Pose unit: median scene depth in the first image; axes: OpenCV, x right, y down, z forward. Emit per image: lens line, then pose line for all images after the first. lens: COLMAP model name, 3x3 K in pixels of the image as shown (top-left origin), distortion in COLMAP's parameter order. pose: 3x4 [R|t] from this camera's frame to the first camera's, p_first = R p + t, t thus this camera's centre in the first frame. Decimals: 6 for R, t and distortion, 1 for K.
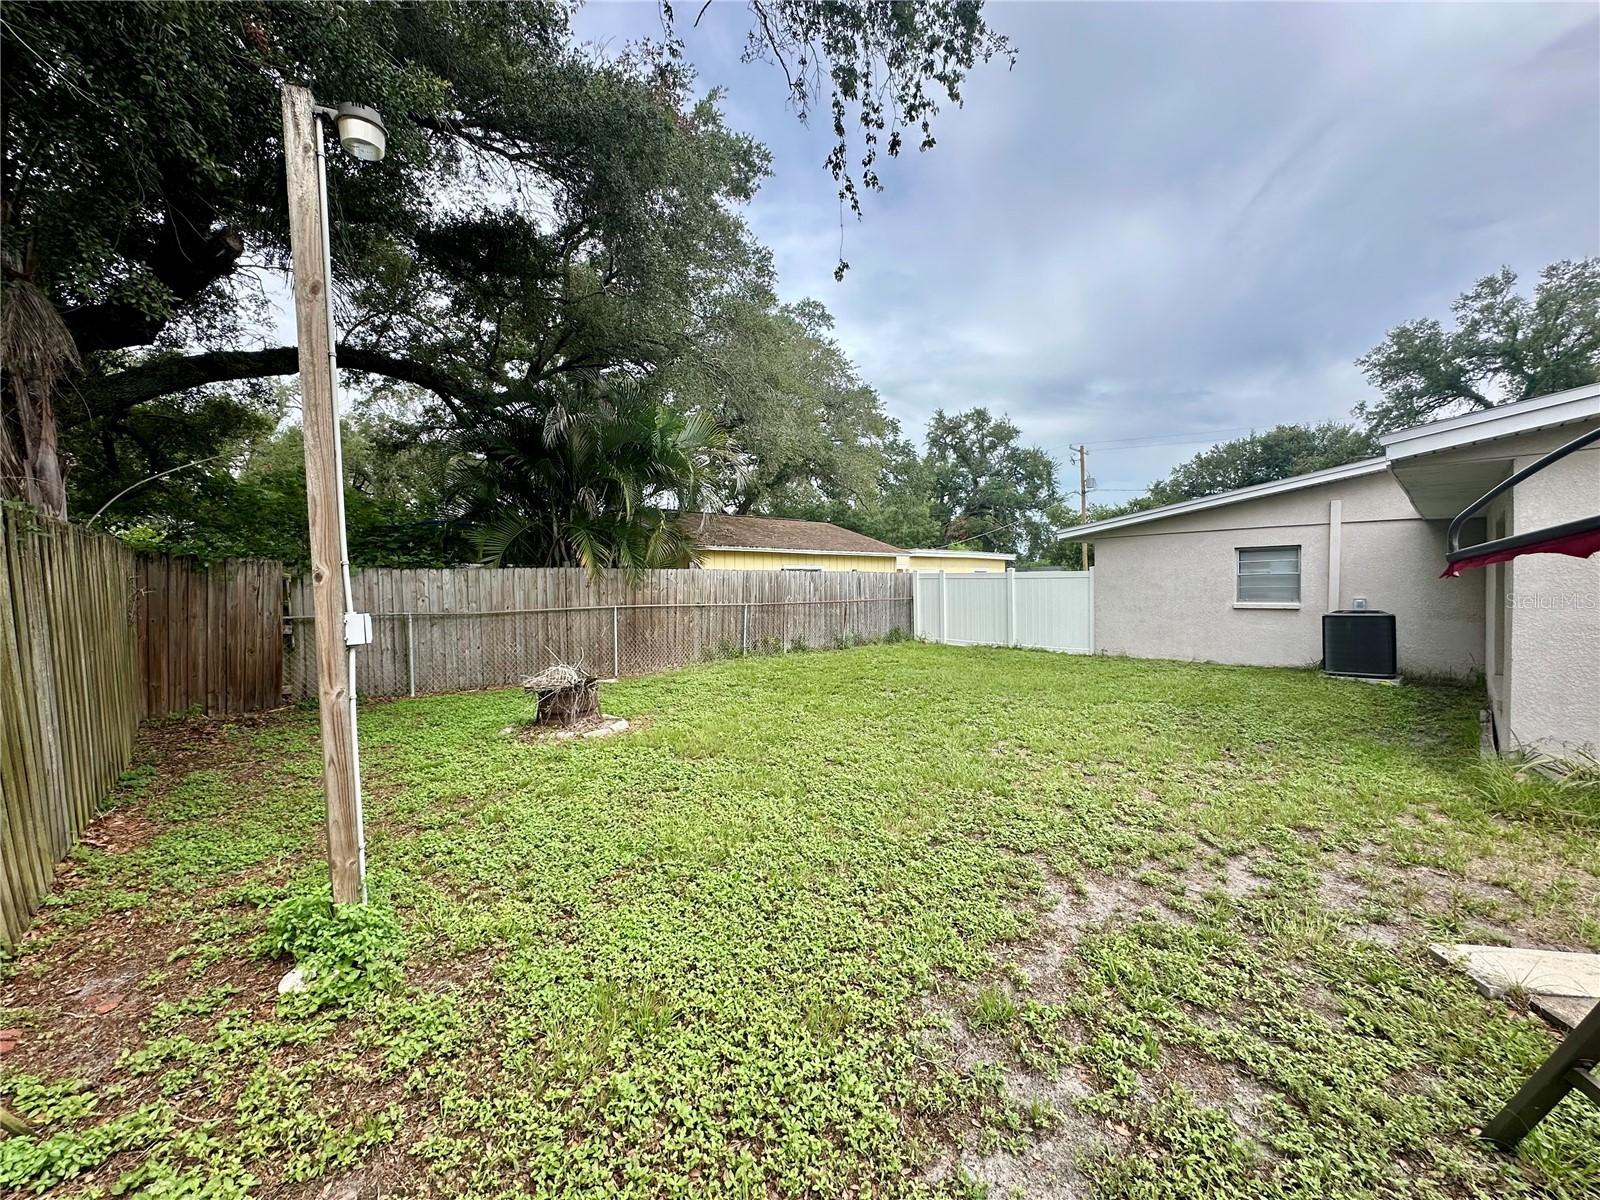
lens RADIAL K [[641.4, 0, 796.2], [0, 641.4, 608.2], [0, 0, 1]] dist [-0.003651, 0.000883]
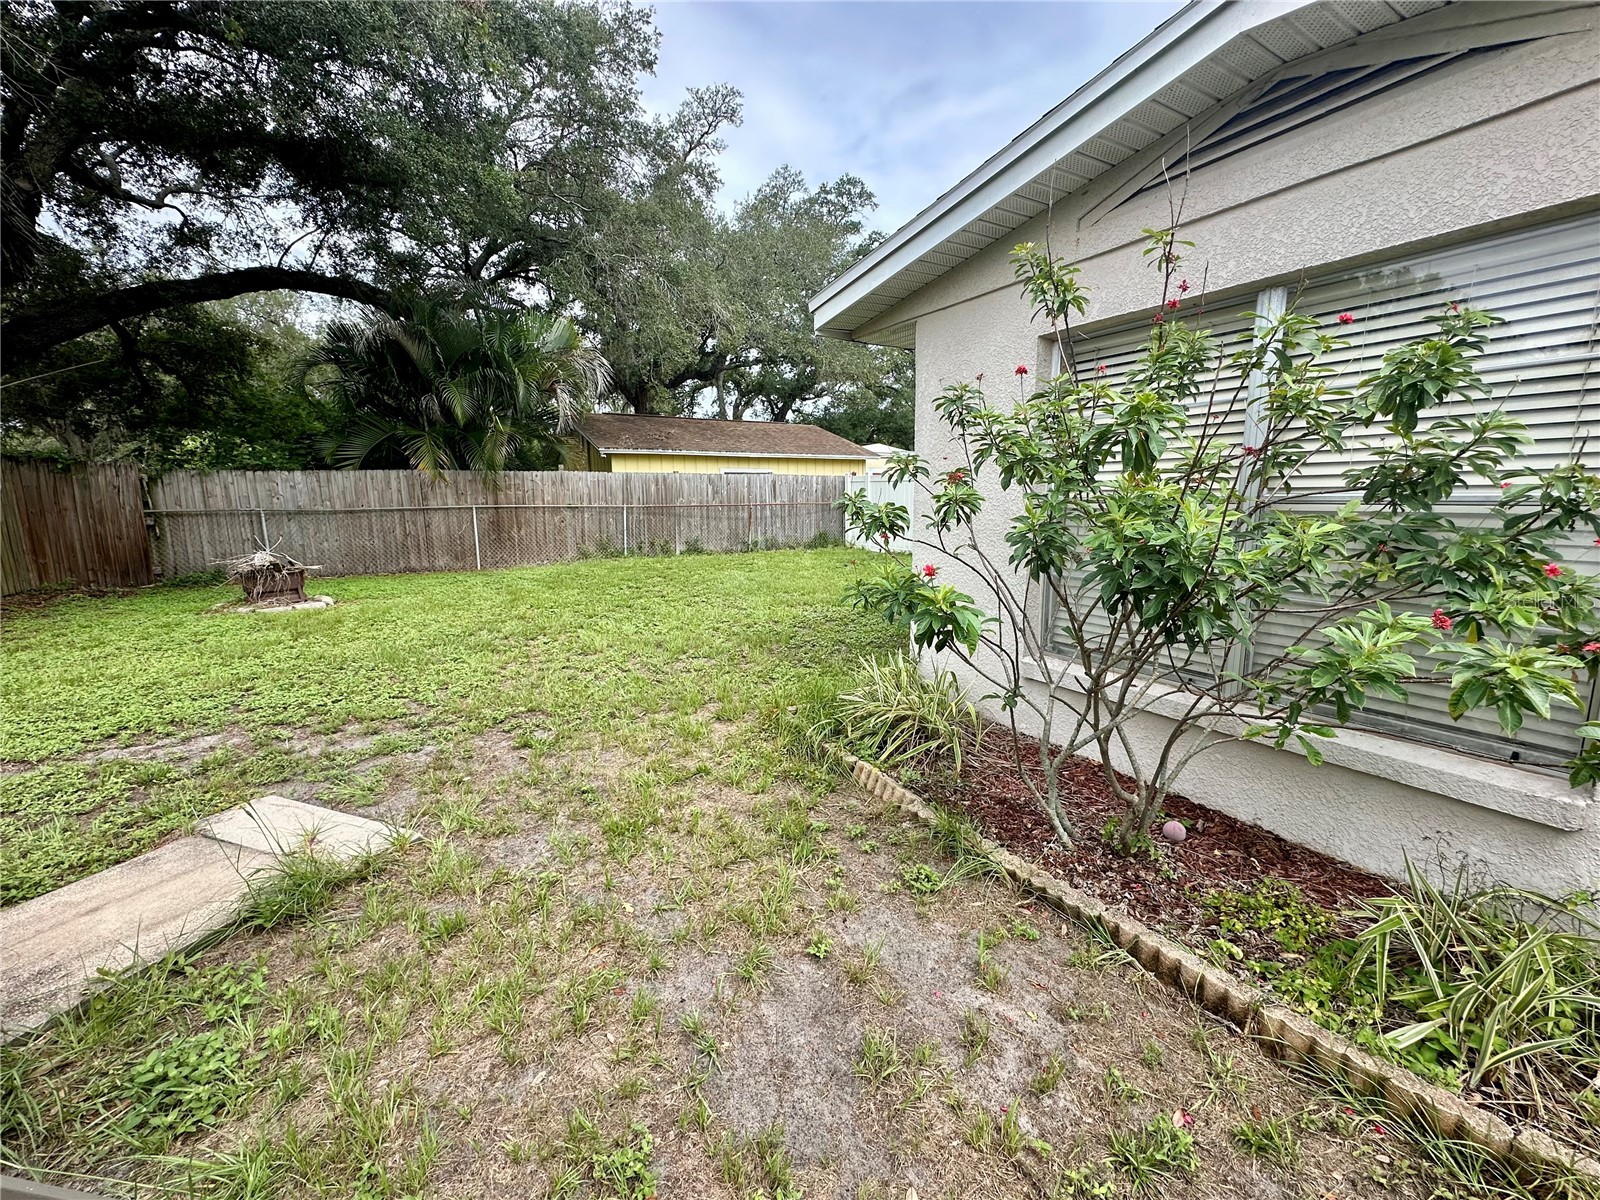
lens RADIAL K [[641.4, 0, 804.5], [0, 641.4, 598.8], [0, 0, 1]] dist [-0.003651, 0.000883]
pose [[0.978730, 0.040453, -0.201125, 0.475347], [-0.013674, 0.991049, 0.132795, 0.000934], [0.204697, -0.127221, 0.970523, 0.037877]]
